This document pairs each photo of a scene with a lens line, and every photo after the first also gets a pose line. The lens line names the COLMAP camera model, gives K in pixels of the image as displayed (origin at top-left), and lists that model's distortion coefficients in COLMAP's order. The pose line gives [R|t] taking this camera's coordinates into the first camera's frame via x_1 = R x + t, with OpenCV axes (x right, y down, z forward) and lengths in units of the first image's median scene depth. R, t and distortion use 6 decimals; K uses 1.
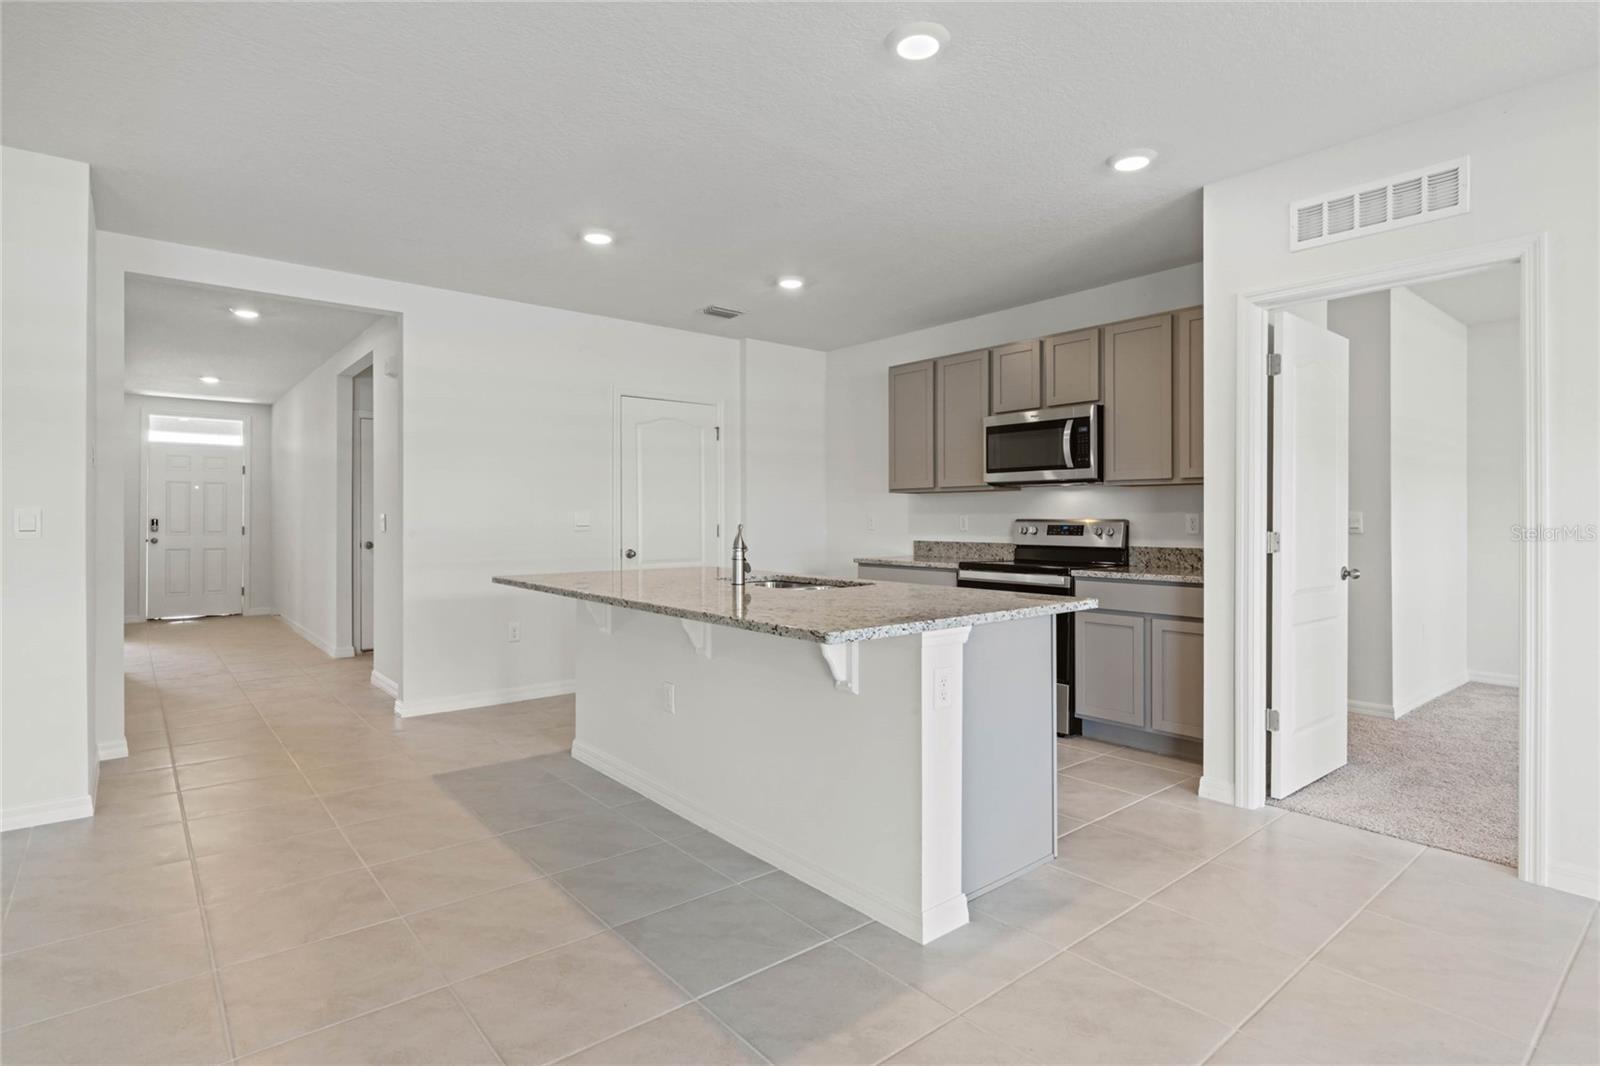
lens RADIAL K [[806.6, 0, 807.7], [0, 806.6, 523.5], [0, 0, 1]] dist [-0.008818, 0.002790]
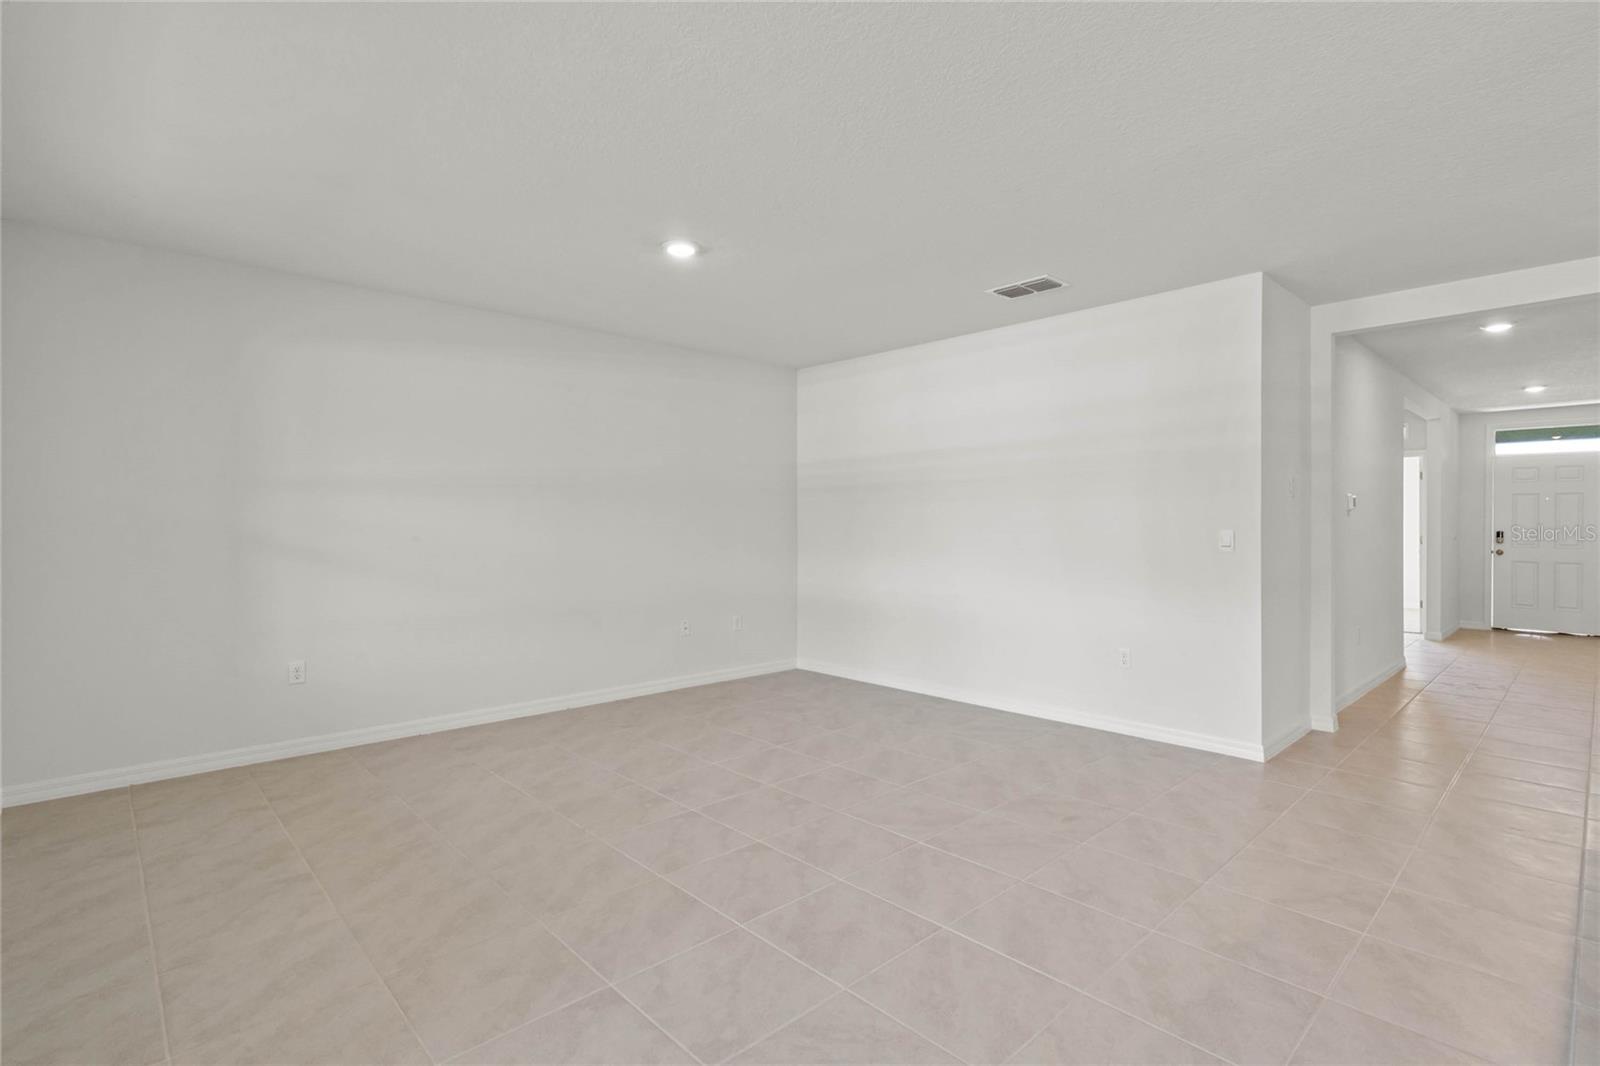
lens RADIAL K [[771.6, 0, 806.8], [0, 771.6, 521.9], [0, 0, 1]] dist [-0.004783, 0.005061]
pose [[0.062524, -0.003086, -0.998039, 0.205877], [-0.007155, 0.999968, -0.003541, -0.014059], [0.998018, 0.007363, 0.062500, 0.104034]]
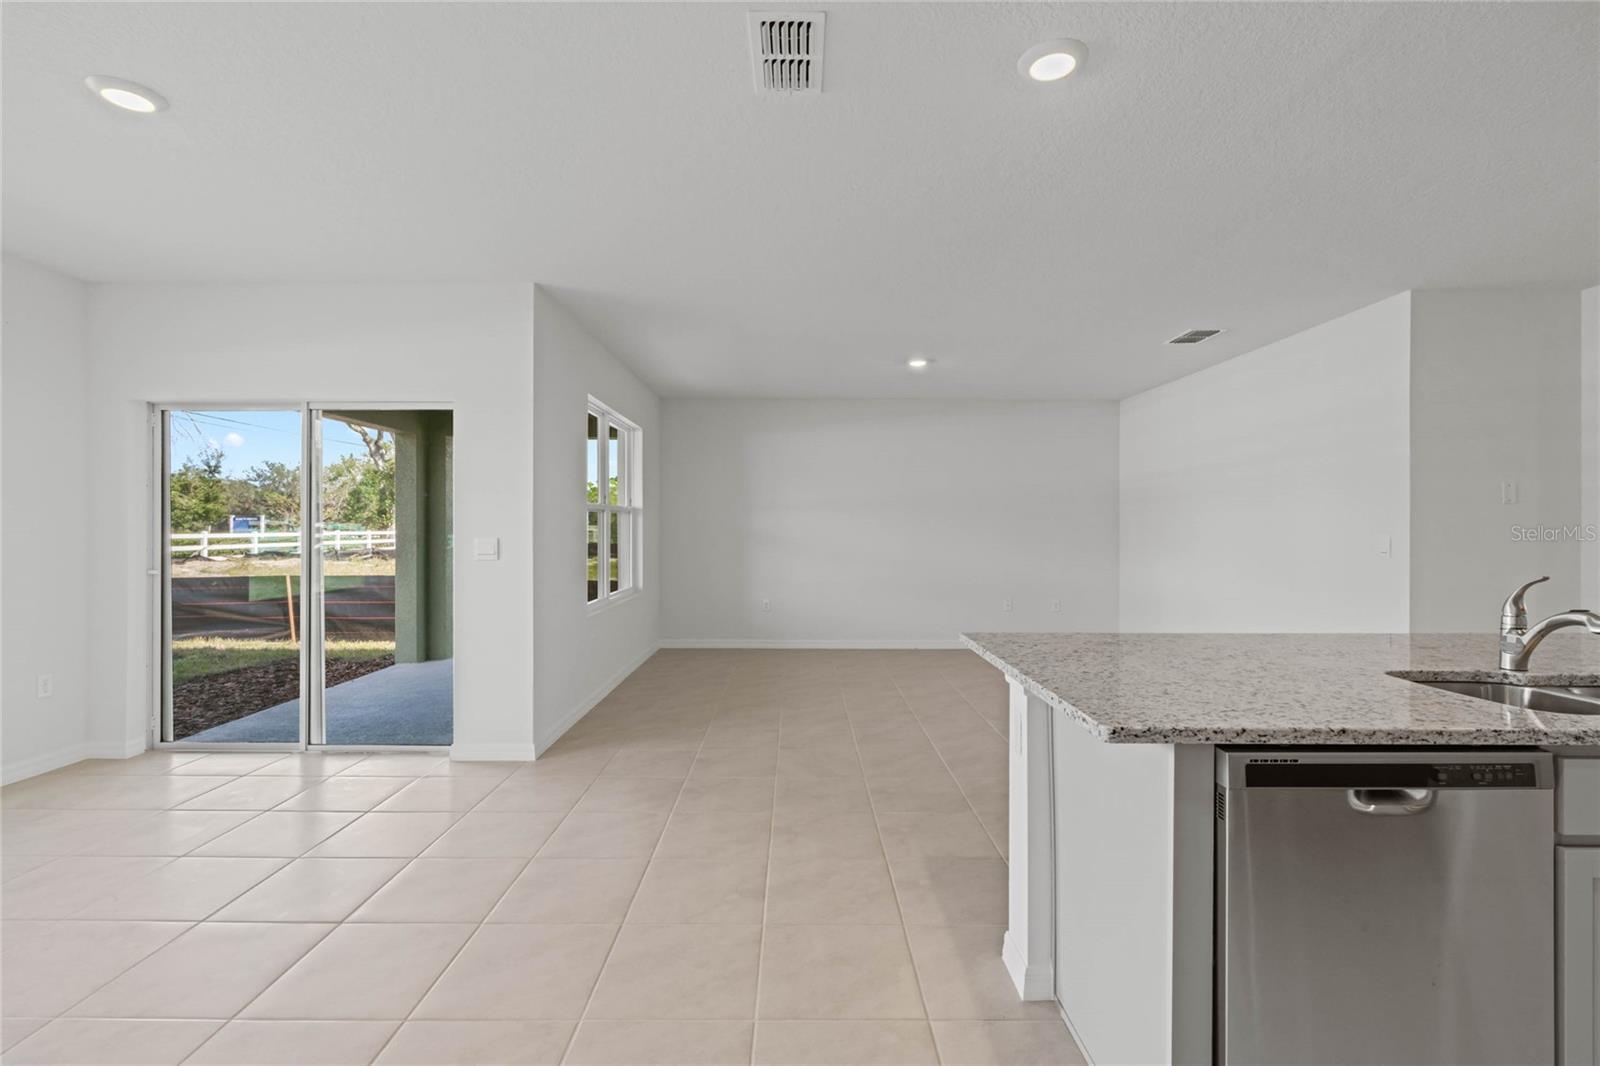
lens RADIAL K [[723.0, 0, 795.0], [0, 723.0, 529.8], [0, 0, 1]] dist [-0.002833, -0.000946]
pose [[-0.640056, 0.001606, -0.768327, 0.466236], [-0.008157, 0.999927, 0.008885, -0.021591], [0.768285, 0.011955, -0.639996, 0.616089]]
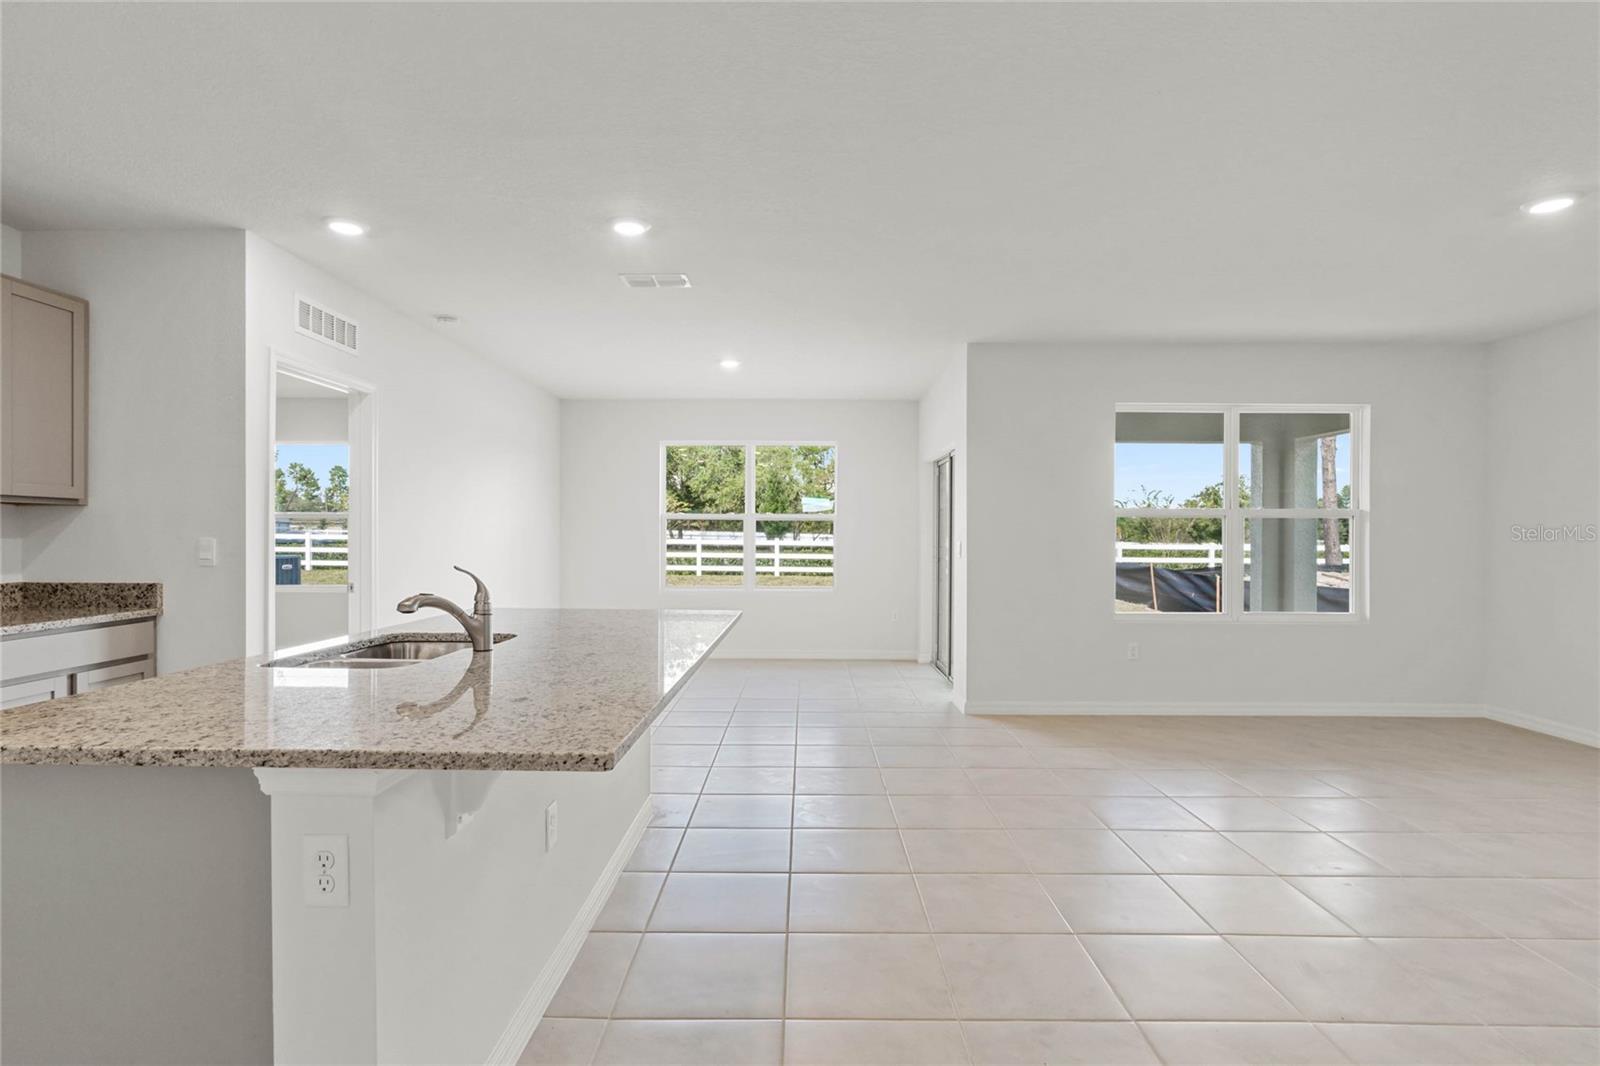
lens RADIAL K [[806.6, 0, 784.6], [0, 806.6, 532.4], [0, 0, 1]] dist [-0.008818, 0.002790]
pose [[-0.749889, -0.003289, 0.661556, -0.498574], [-0.000658, 0.999991, 0.004226, -0.020706], [-0.661563, 0.002733, -0.749884, 0.900901]]
